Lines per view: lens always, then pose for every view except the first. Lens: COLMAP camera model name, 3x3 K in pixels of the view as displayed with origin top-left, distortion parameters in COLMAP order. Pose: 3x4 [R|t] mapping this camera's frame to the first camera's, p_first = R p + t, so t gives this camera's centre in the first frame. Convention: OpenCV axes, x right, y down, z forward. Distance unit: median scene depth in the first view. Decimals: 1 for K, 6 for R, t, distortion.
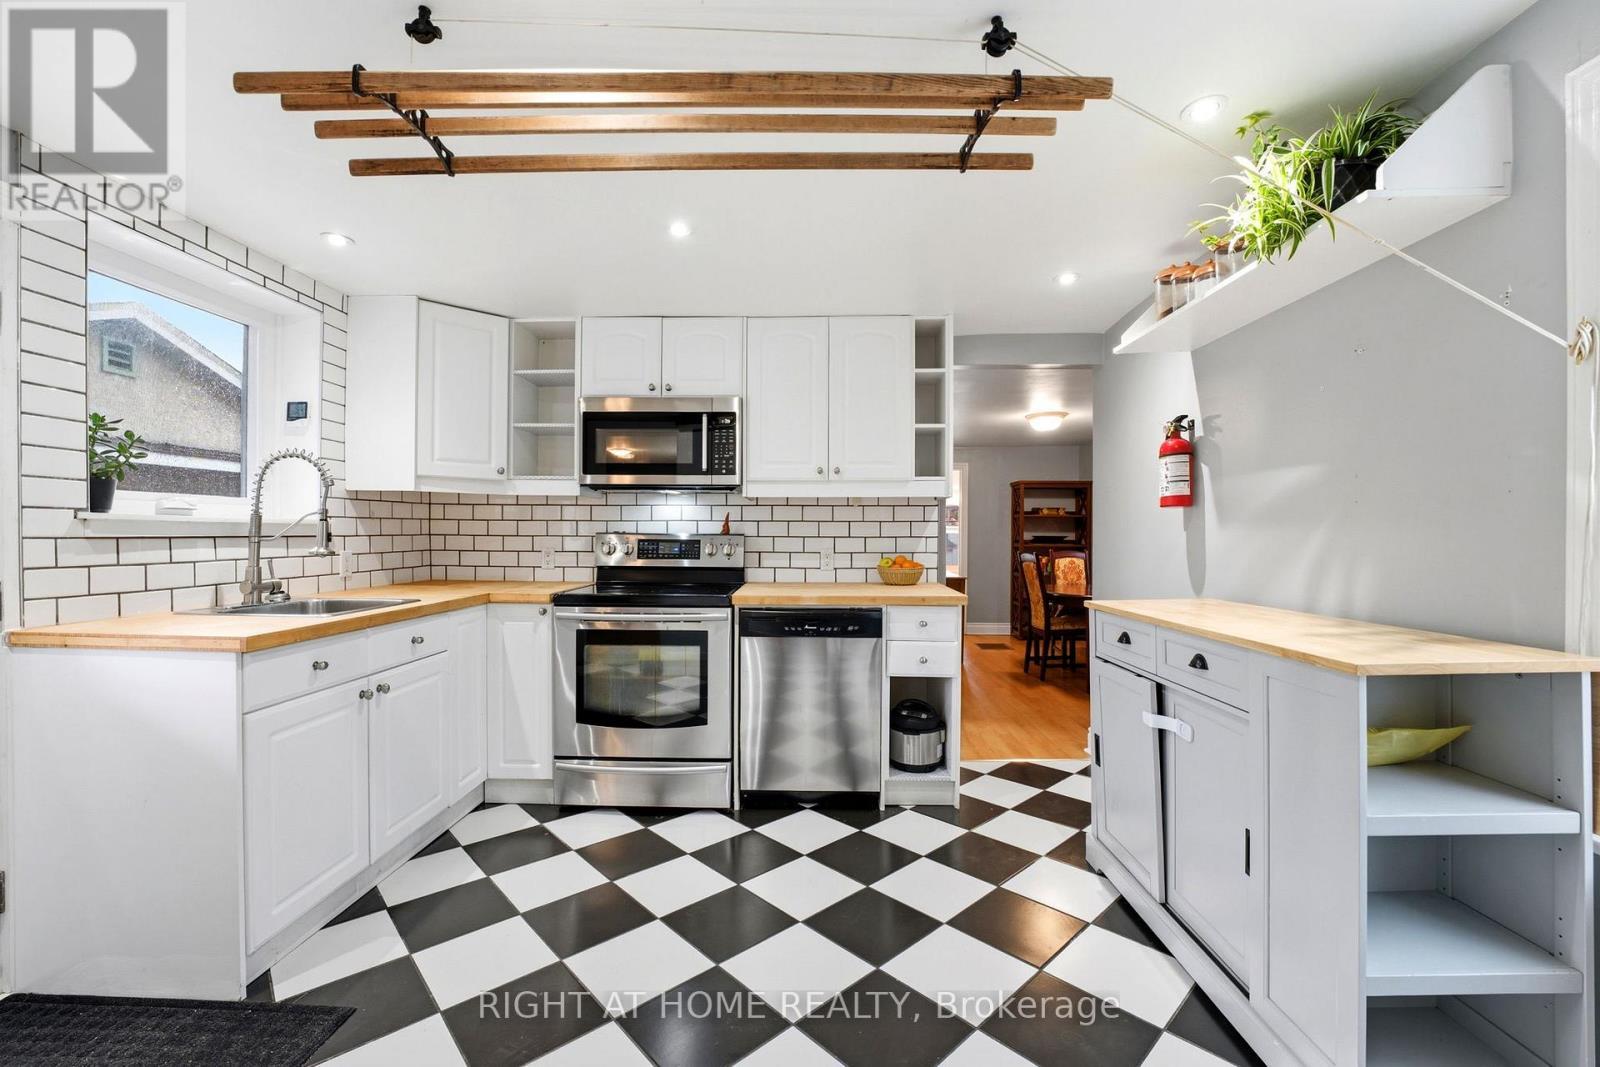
lens RADIAL K [[657.2, 0, 805.7], [0, 657.2, 536.7], [0, 0, 1]] dist [-0.028973, 0.000690]
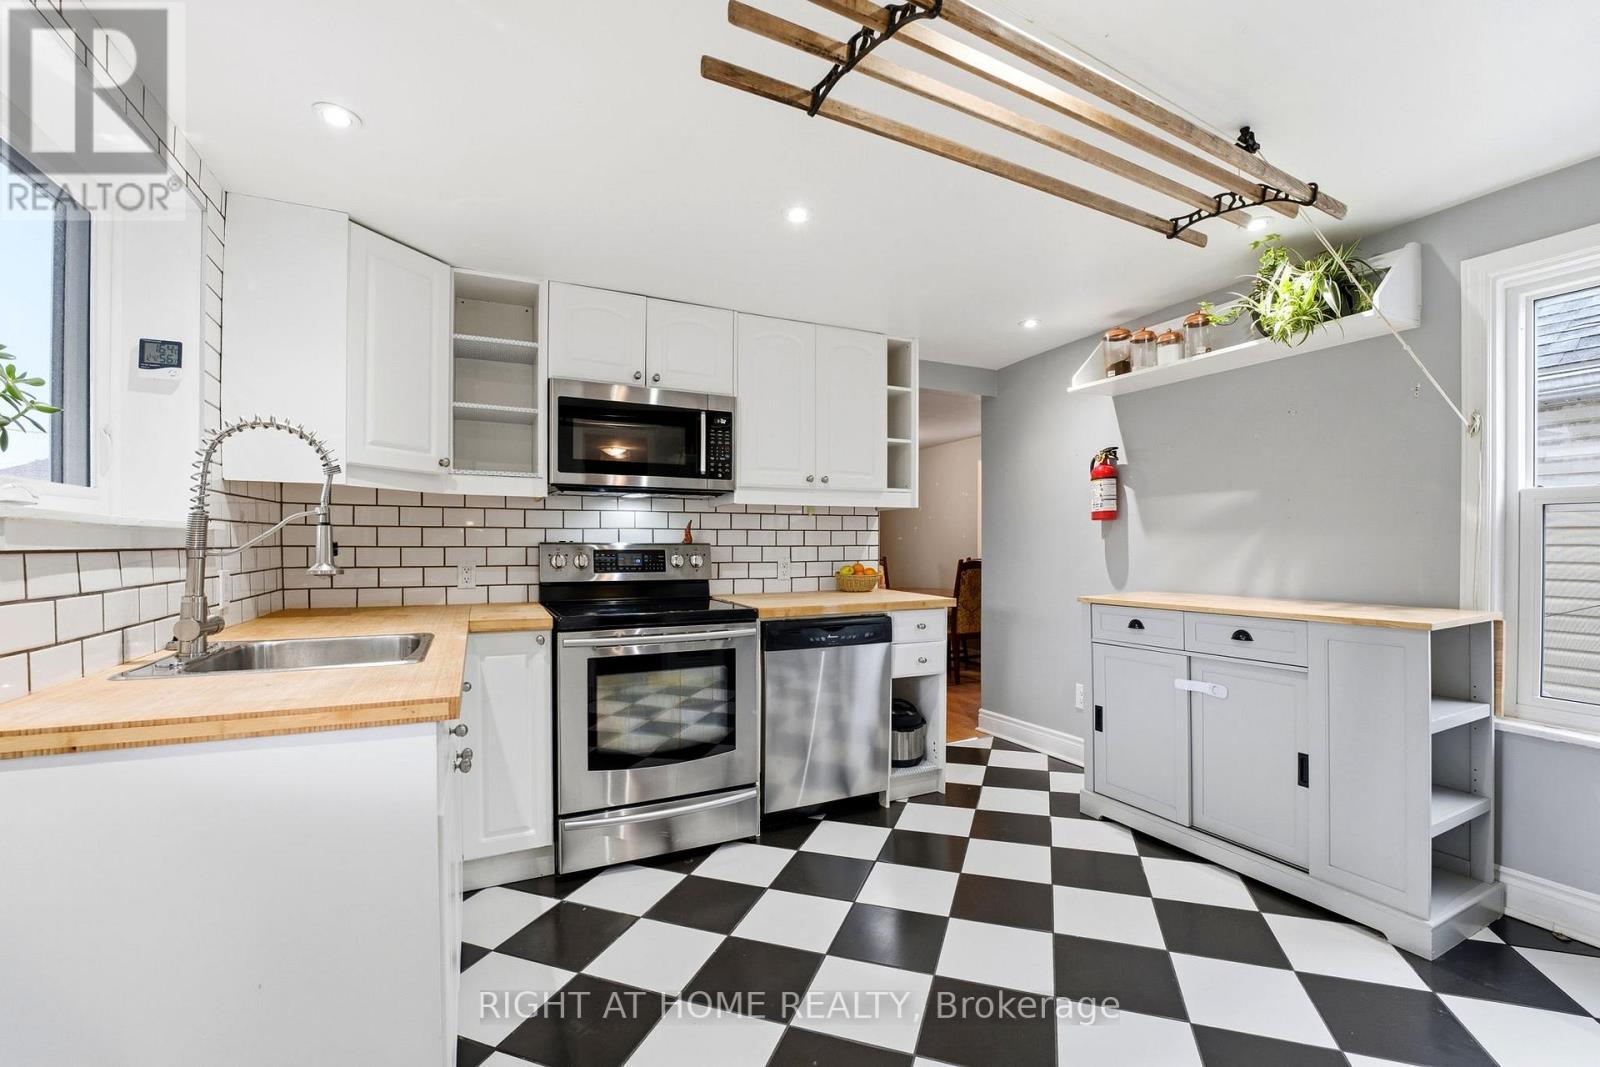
lens RADIAL K [[666.4, 0, 799.1], [0, 666.4, 547.2], [0, 0, 1]] dist [-0.034800, 0.006709]
pose [[0.889906, -0.007034, 0.456089, -0.469972], [0.007344, 0.999972, 0.001091, 0.001329], [-0.456084, 0.002379, 0.889933, 0.120306]]
